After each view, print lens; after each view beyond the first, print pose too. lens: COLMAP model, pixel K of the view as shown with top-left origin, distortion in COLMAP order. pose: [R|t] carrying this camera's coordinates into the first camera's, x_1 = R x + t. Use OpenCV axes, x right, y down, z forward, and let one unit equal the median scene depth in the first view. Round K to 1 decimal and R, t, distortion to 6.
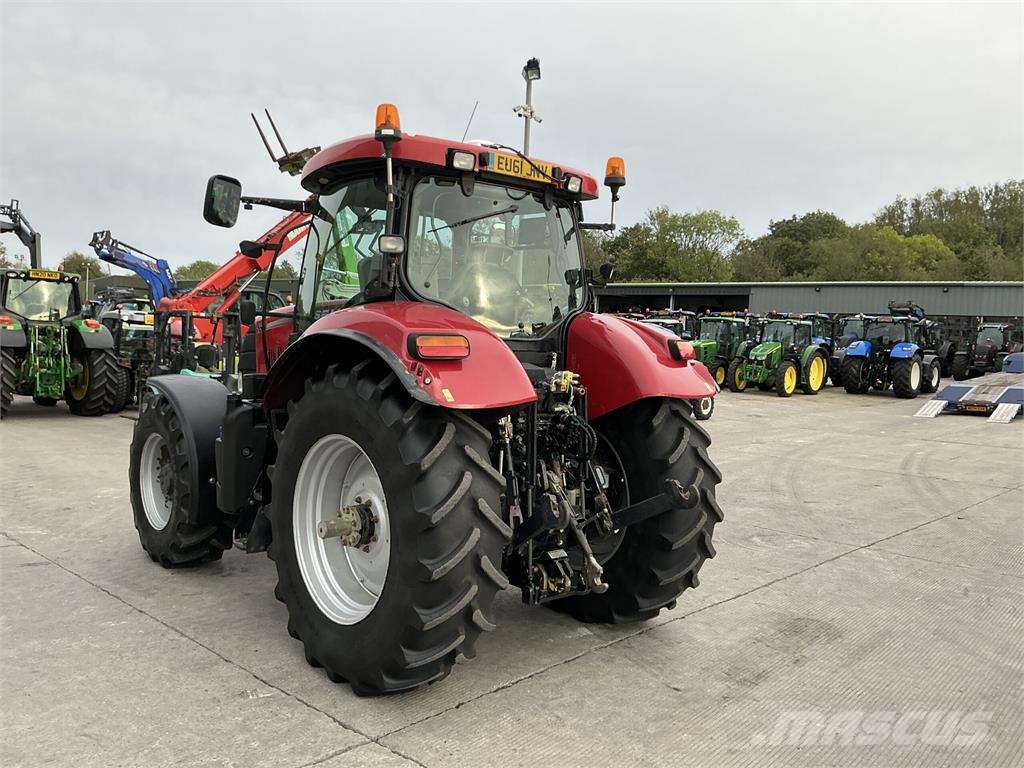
lens RADIAL K [[850.1, 0, 512.0], [0, 850.1, 384.0], [0, 0, 1]] dist [0.132945, -0.255505]
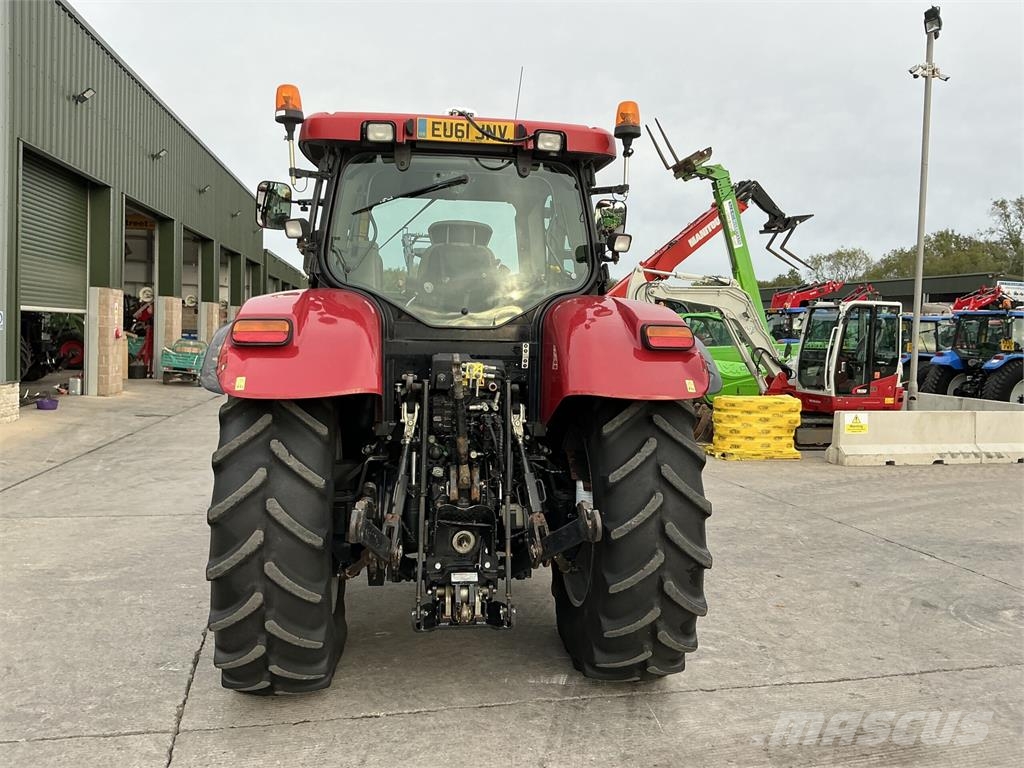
lens RADIAL K [[850.1, 0, 512.0], [0, 850.1, 384.0], [0, 0, 1]] dist [0.132945, -0.255505]
pose [[0.835039, 0.016595, -0.549941, 0.537274], [-0.023323, 0.999714, -0.005247, 0.009282], [0.549696, 0.017208, 0.835187, 0.297151]]
